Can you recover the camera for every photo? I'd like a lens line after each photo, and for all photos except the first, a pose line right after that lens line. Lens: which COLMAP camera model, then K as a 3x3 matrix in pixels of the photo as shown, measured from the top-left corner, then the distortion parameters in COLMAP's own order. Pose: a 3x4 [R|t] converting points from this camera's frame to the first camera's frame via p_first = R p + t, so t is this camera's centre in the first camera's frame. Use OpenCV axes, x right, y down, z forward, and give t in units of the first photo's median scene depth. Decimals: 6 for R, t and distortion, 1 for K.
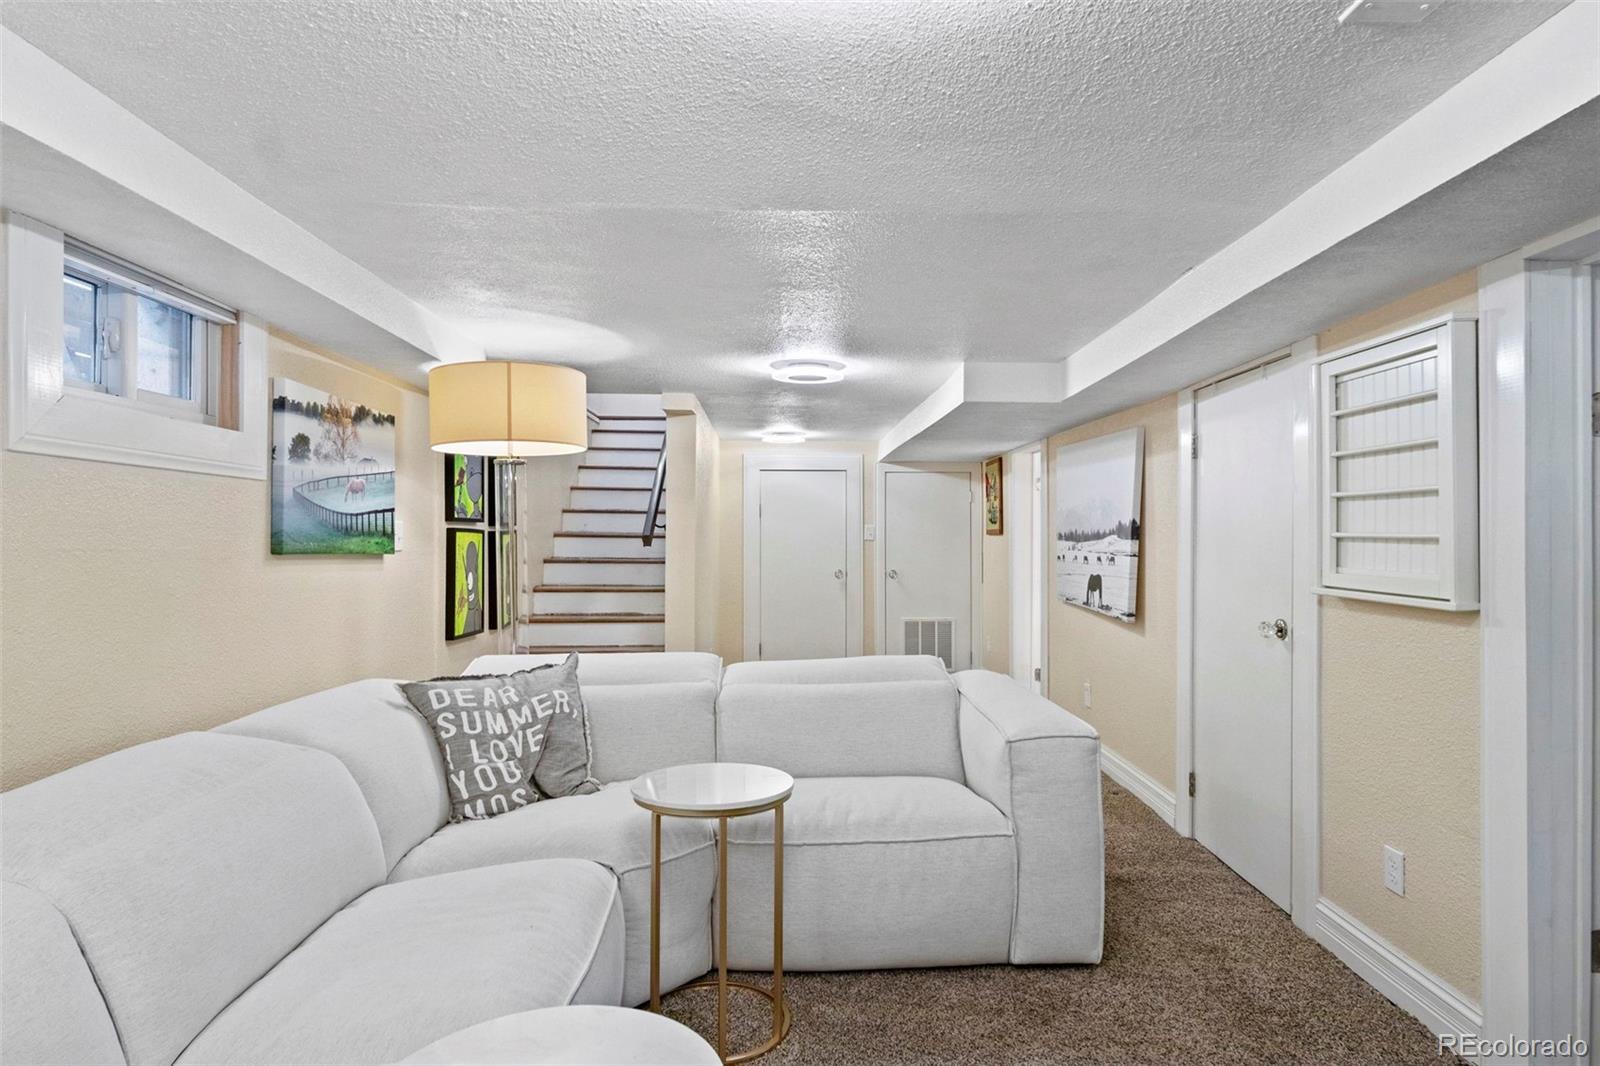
lens RADIAL K [[897.3, 0, 790.4], [0, 897.3, 519.7], [0, 0, 1]] dist [0.000173, 0.000434]
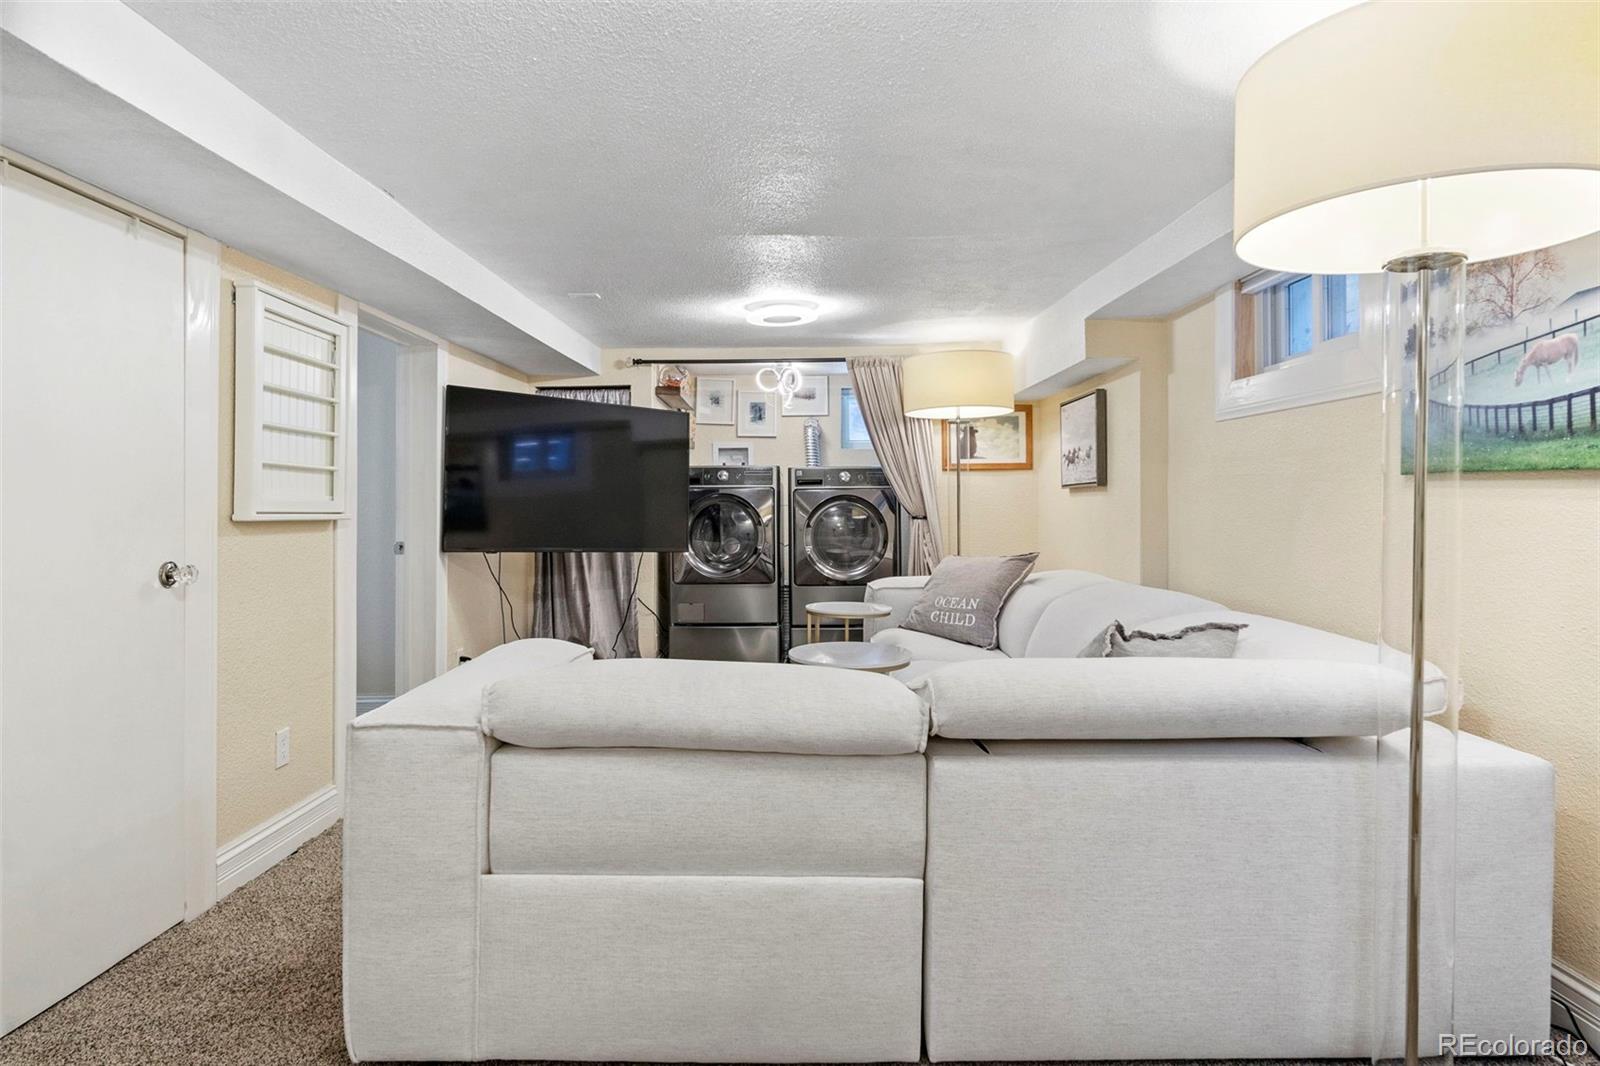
lens RADIAL K [[883.7, 0, 797.6], [0, 883.7, 502.5], [0, 0, 1]] dist [-0.026514, 0.001248]
pose [[-0.999952, 0.004755, -0.008532, 0.001042], [0.004932, 0.999770, -0.020874, 0.067842], [0.008431, -0.020915, -0.999746, 1.549275]]
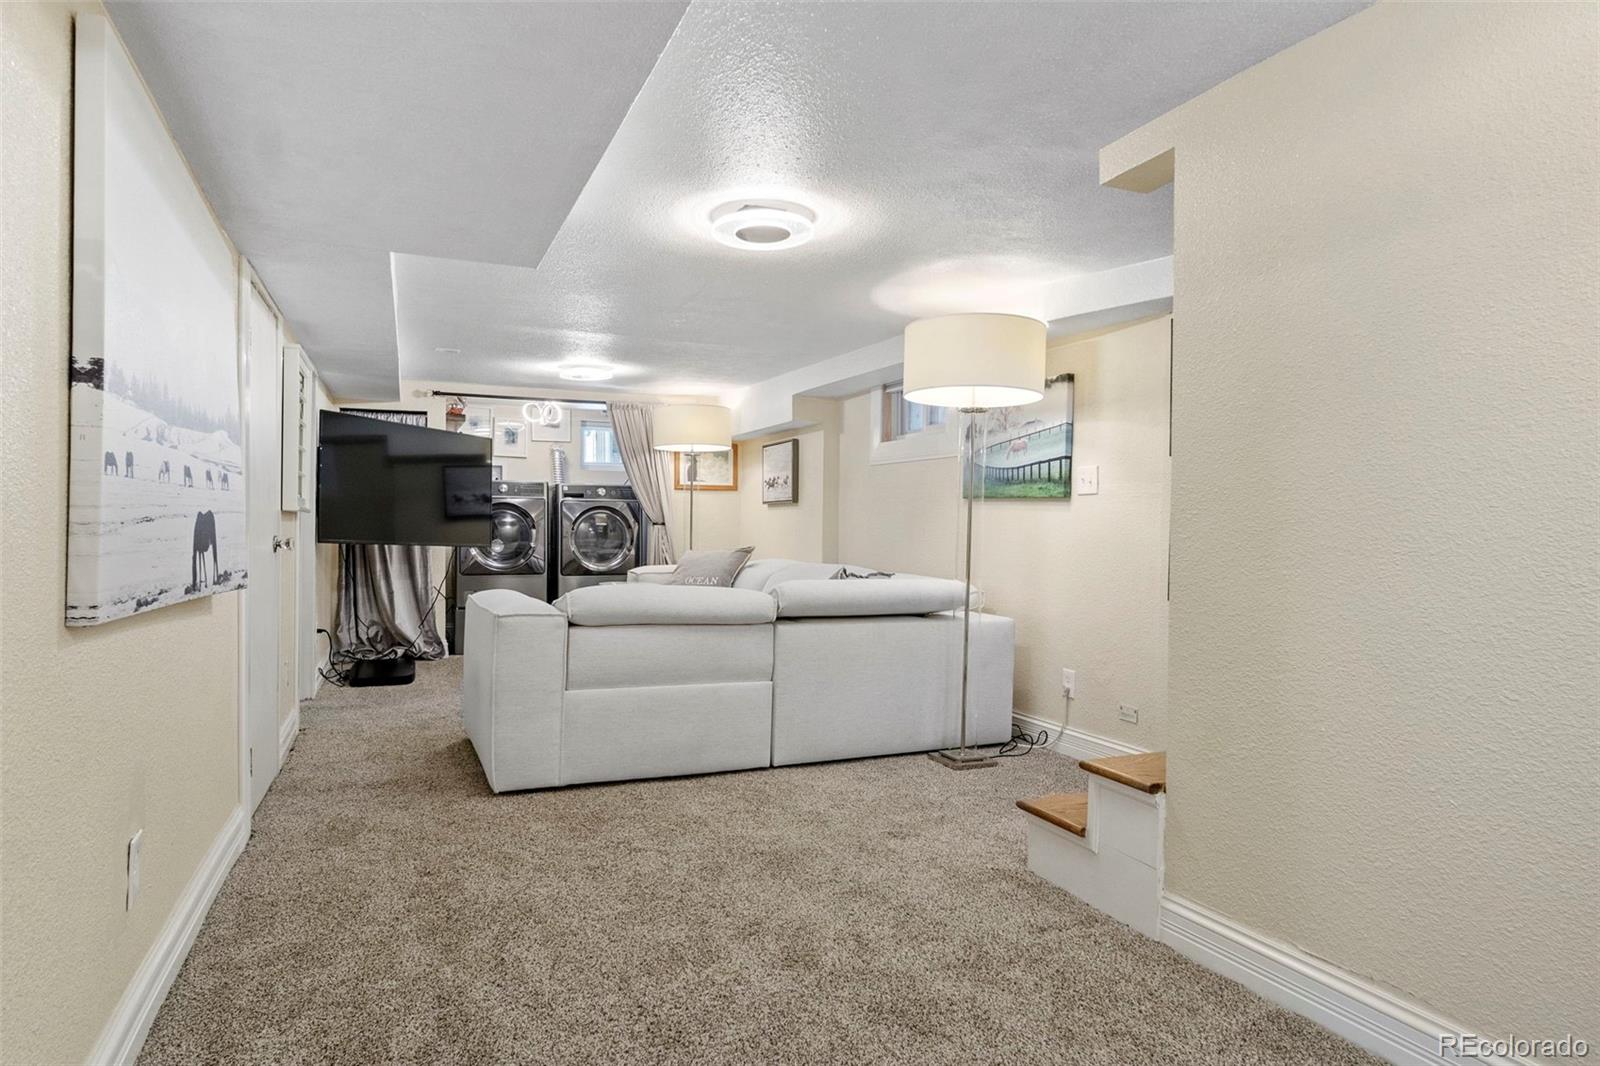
lens RADIAL K [[897.3, 0, 790.4], [0, 897.3, 519.7], [0, 0, 1]] dist [0.000173, 0.000434]
pose [[-0.914133, -0.011298, -0.405256, 0.352999], [-0.002134, 0.999732, -0.023058, 0.101630], [0.405408, -0.020214, -0.913912, 2.067766]]
